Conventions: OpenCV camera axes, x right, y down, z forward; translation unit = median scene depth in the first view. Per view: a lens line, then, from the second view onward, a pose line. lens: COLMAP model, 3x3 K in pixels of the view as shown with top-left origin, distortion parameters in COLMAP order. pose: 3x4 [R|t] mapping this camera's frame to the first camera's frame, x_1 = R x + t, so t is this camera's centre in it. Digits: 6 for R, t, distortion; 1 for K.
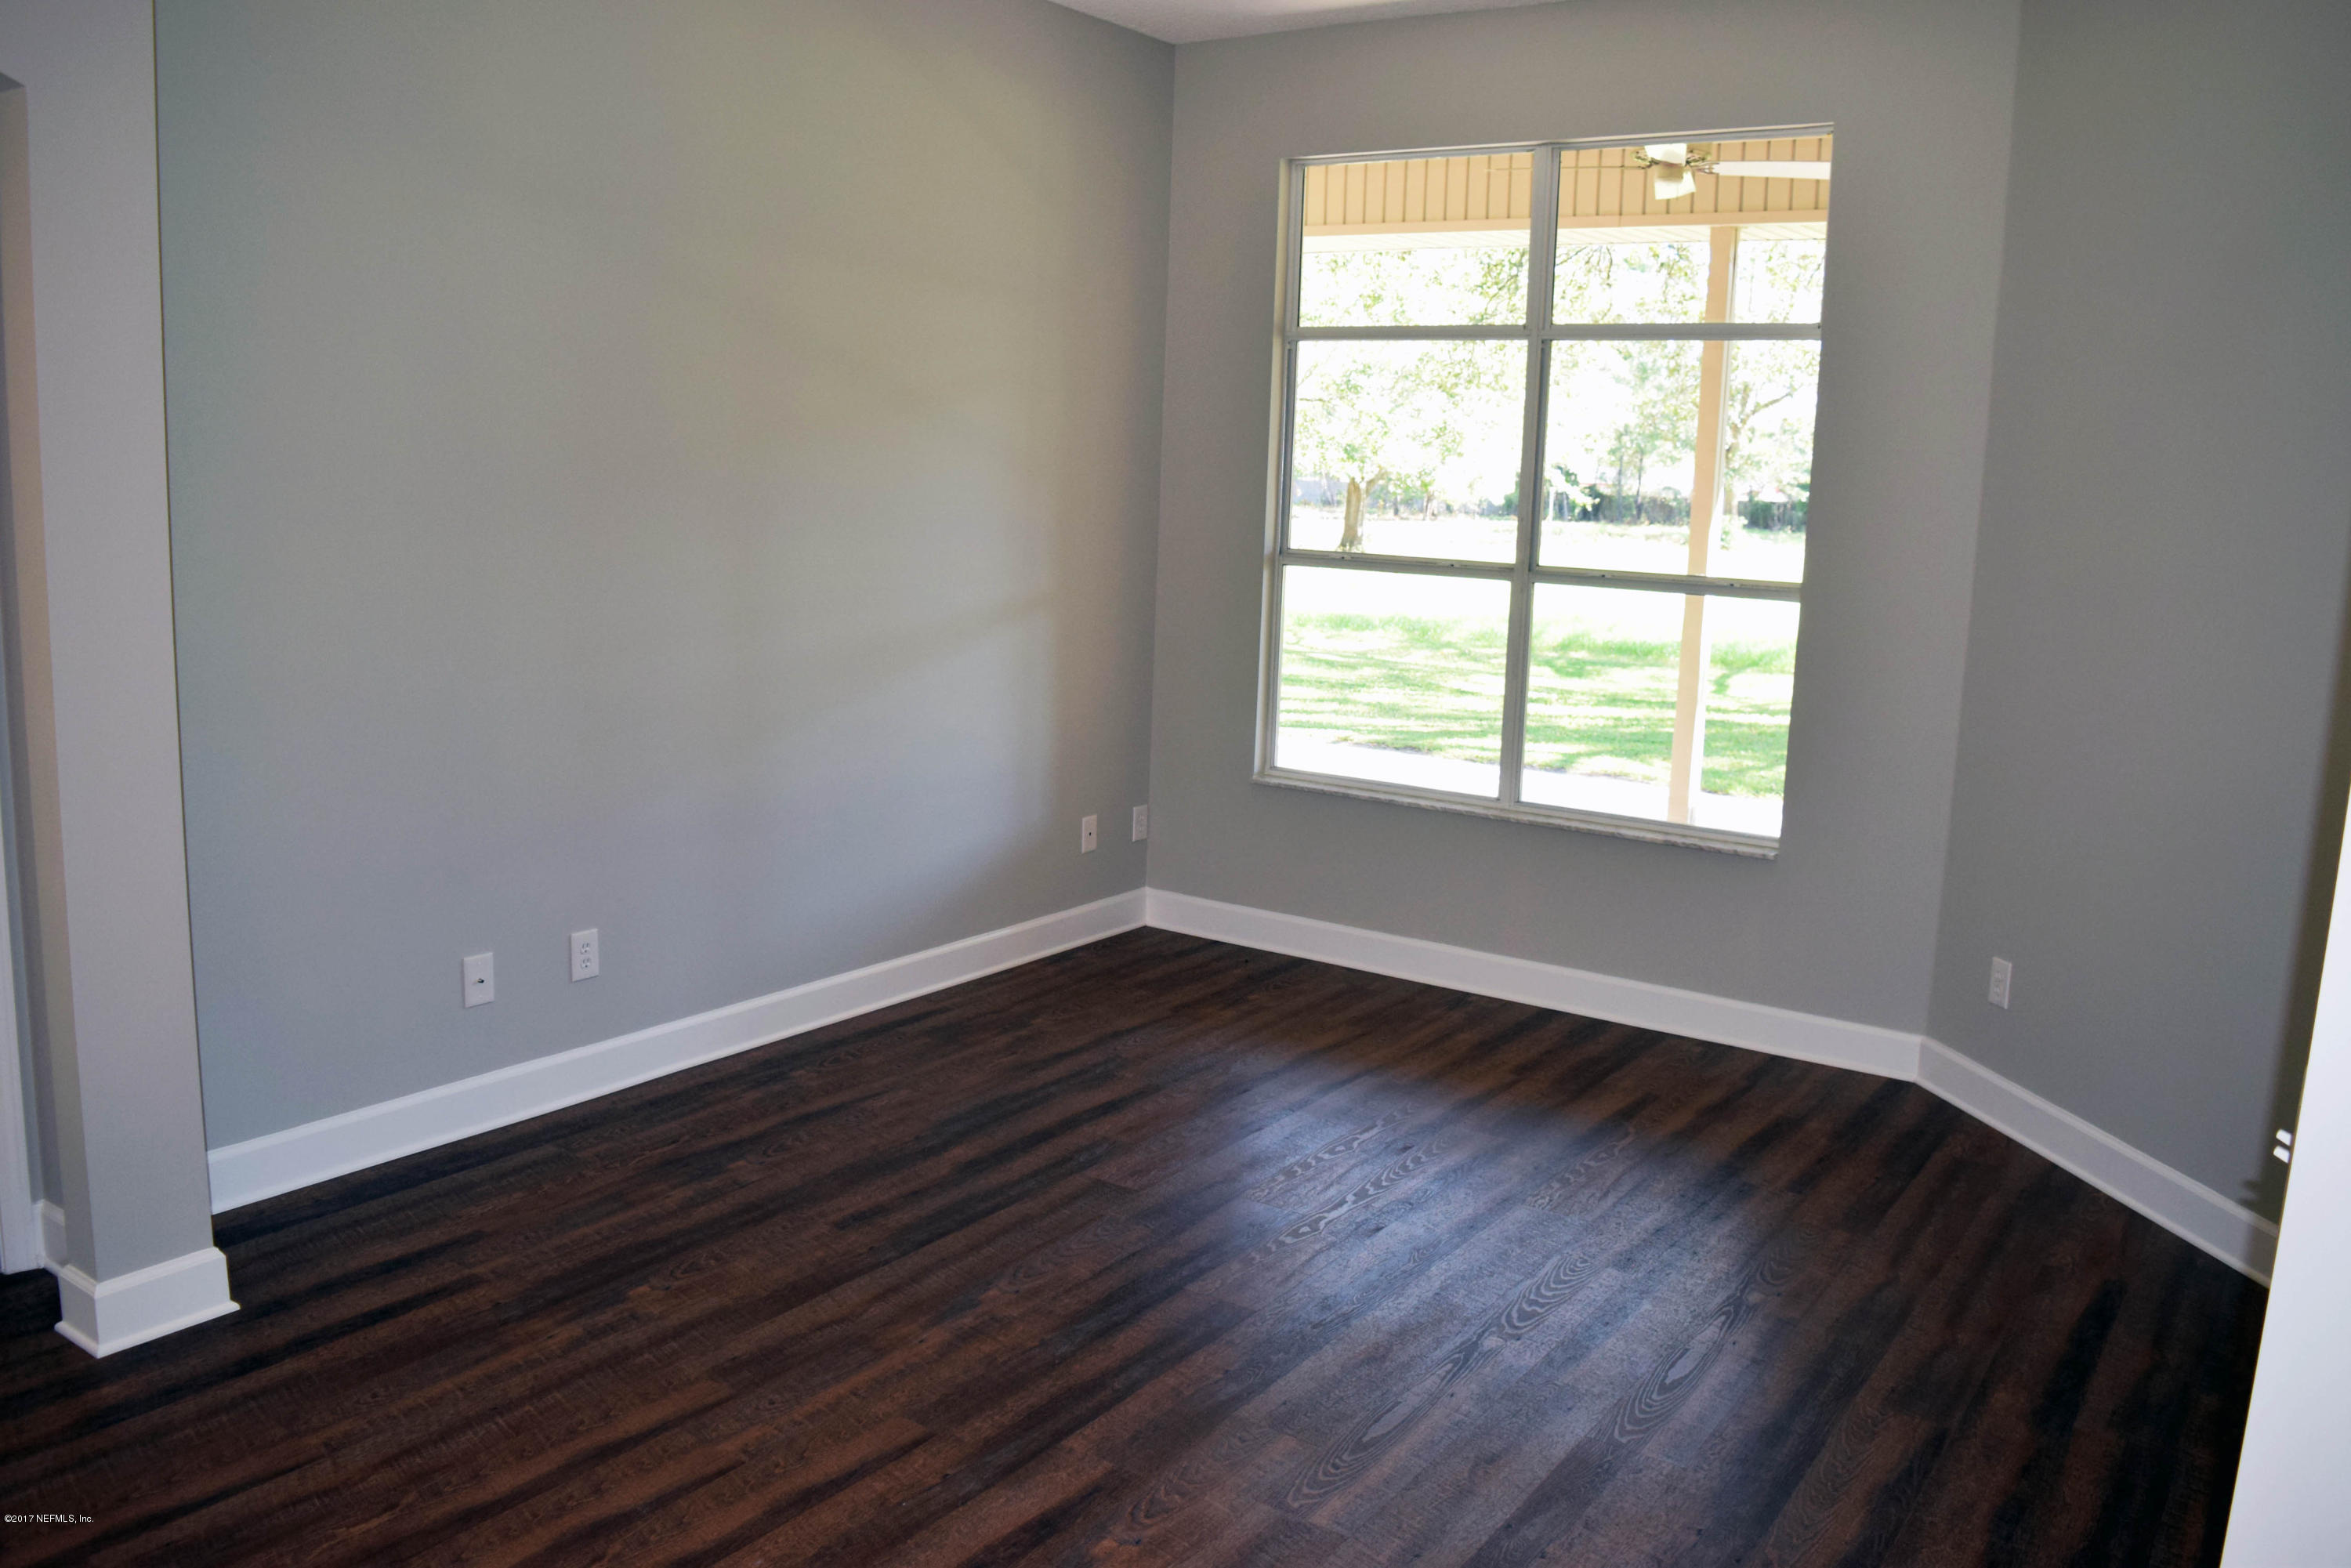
lens RADIAL K [[1859.9, 0, 1175.5], [0, 1859.9, 763.6], [0, 0, 1]] dist [-0.071836, -0.008935]
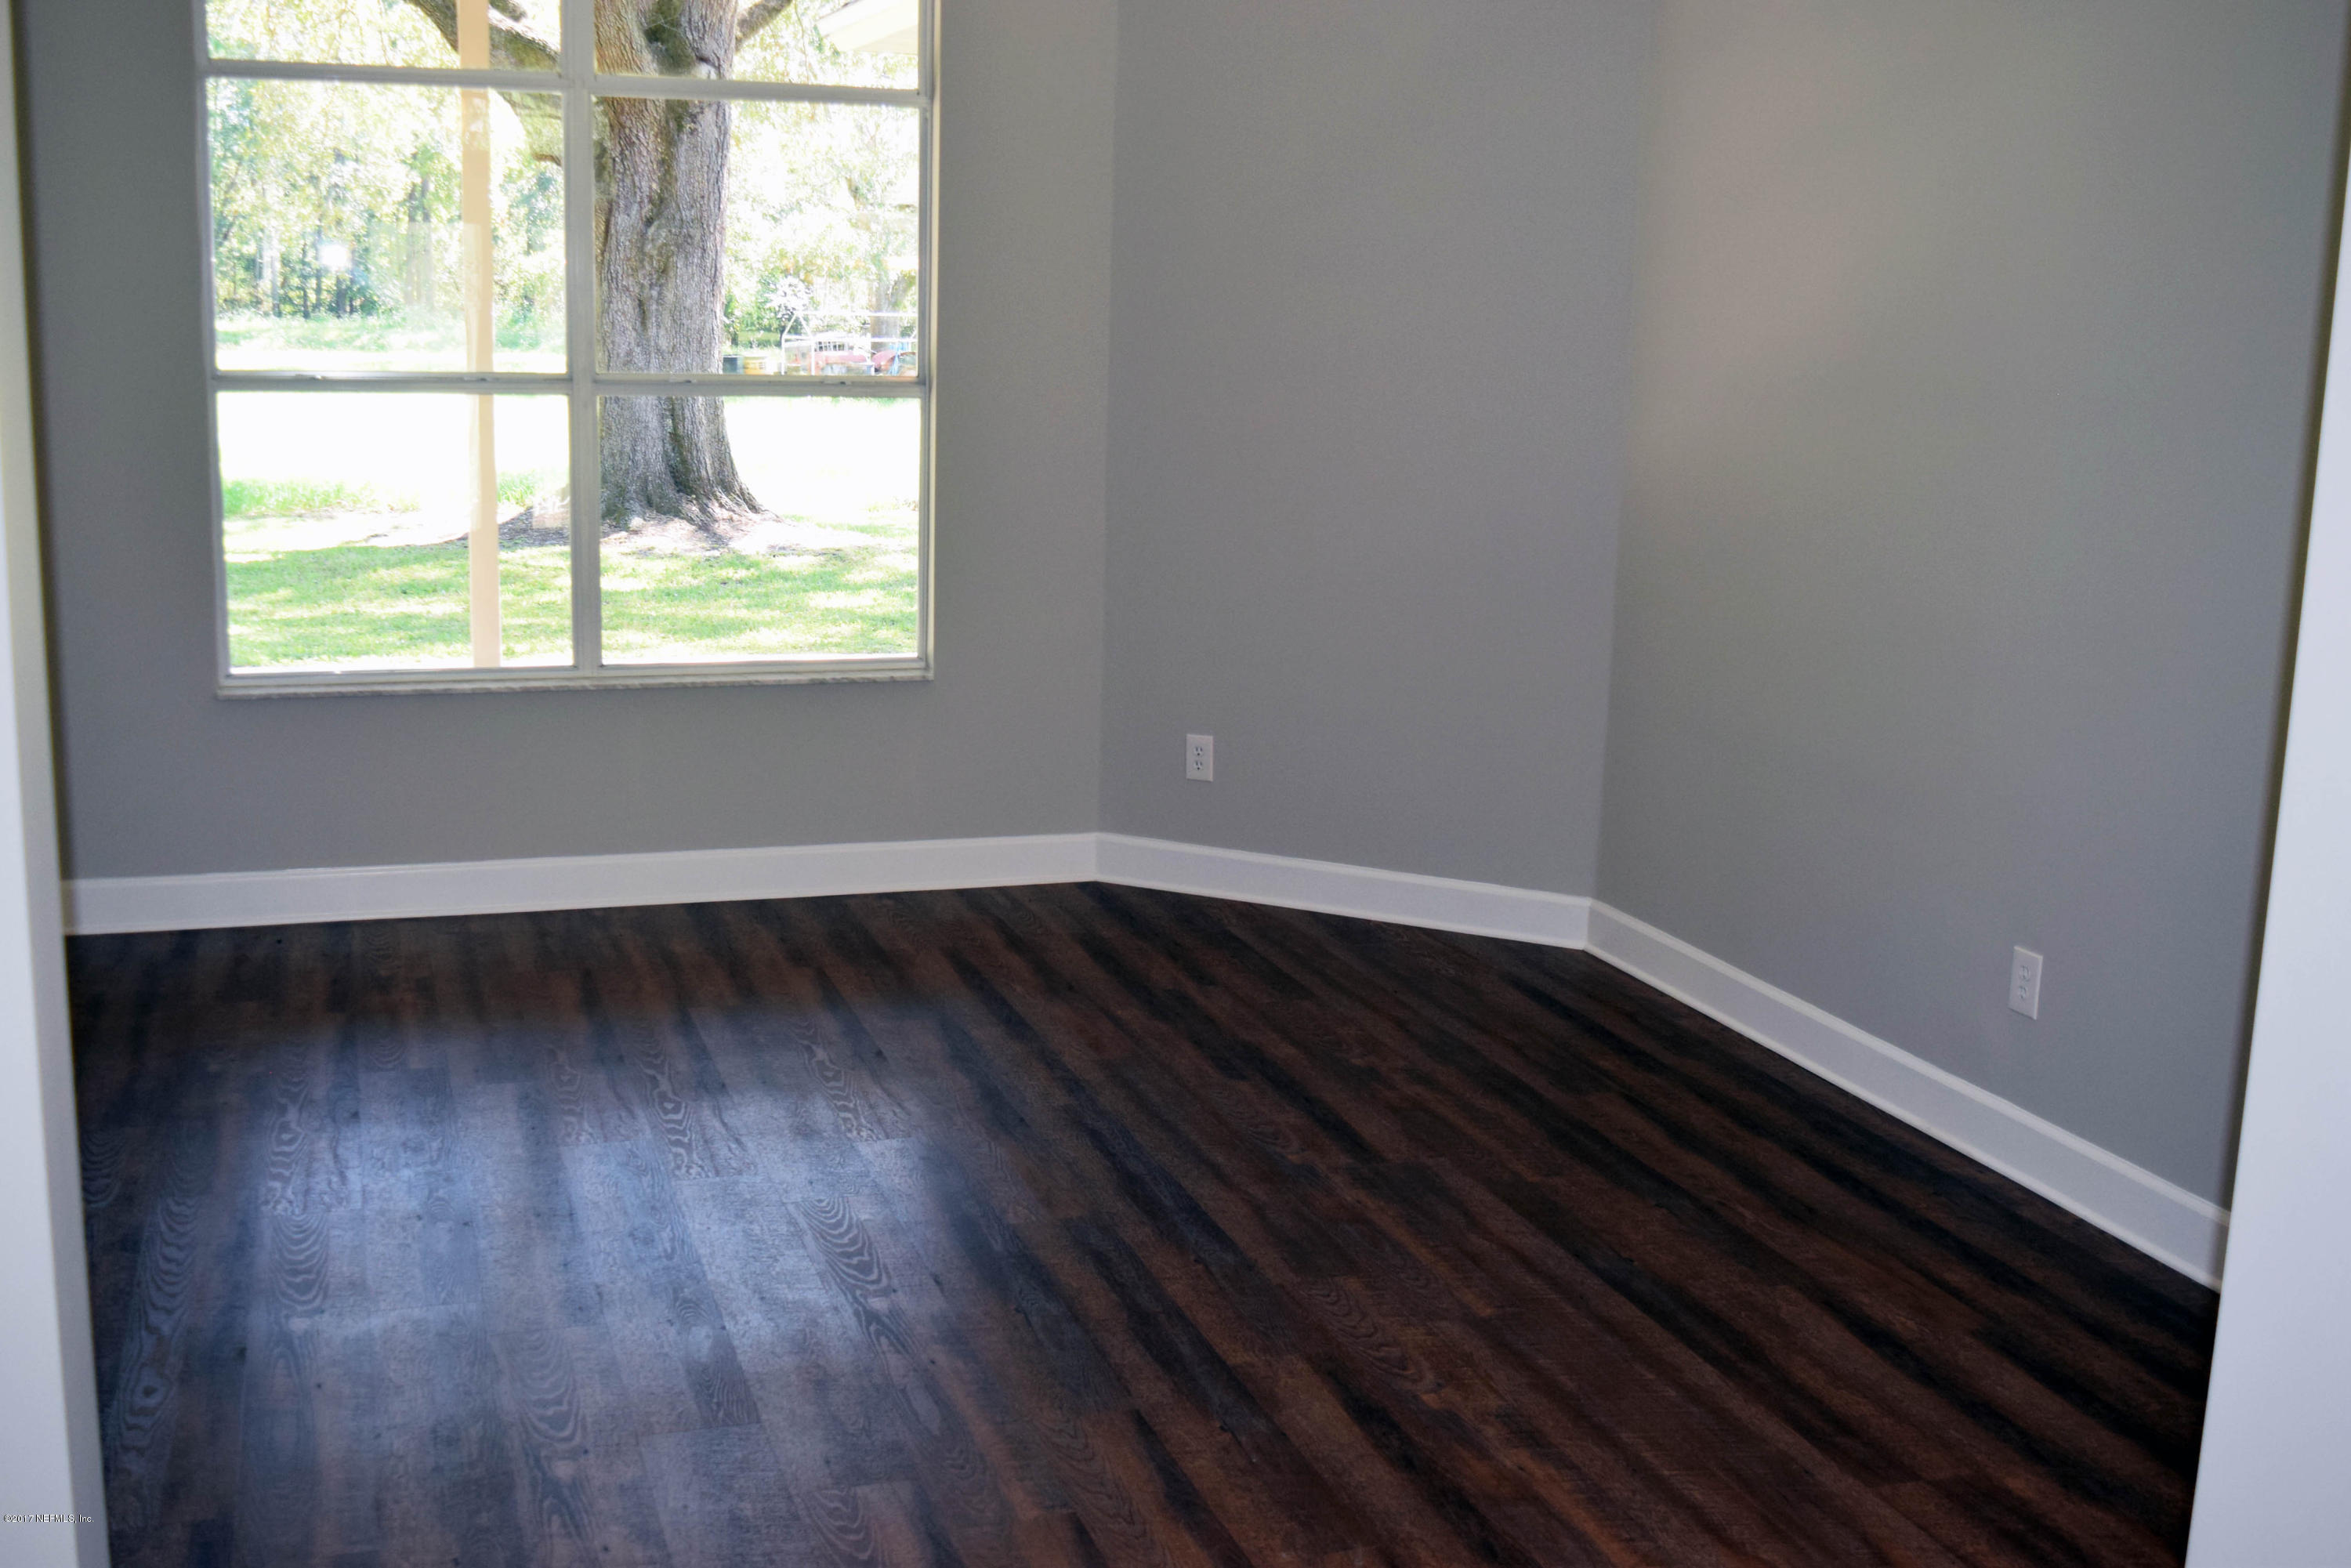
lens RADIAL K [[2399.2, 0, 1177.7], [0, 2399.2, 794.5], [0, 0, 1]] dist [-0.078041, 0.000000]
pose [[0.592707, -0.180683, 0.784890, -0.582580], [0.122927, 0.983389, 0.133550, -0.038260], [-0.795982, 0.017328, 0.605072, 0.193648]]
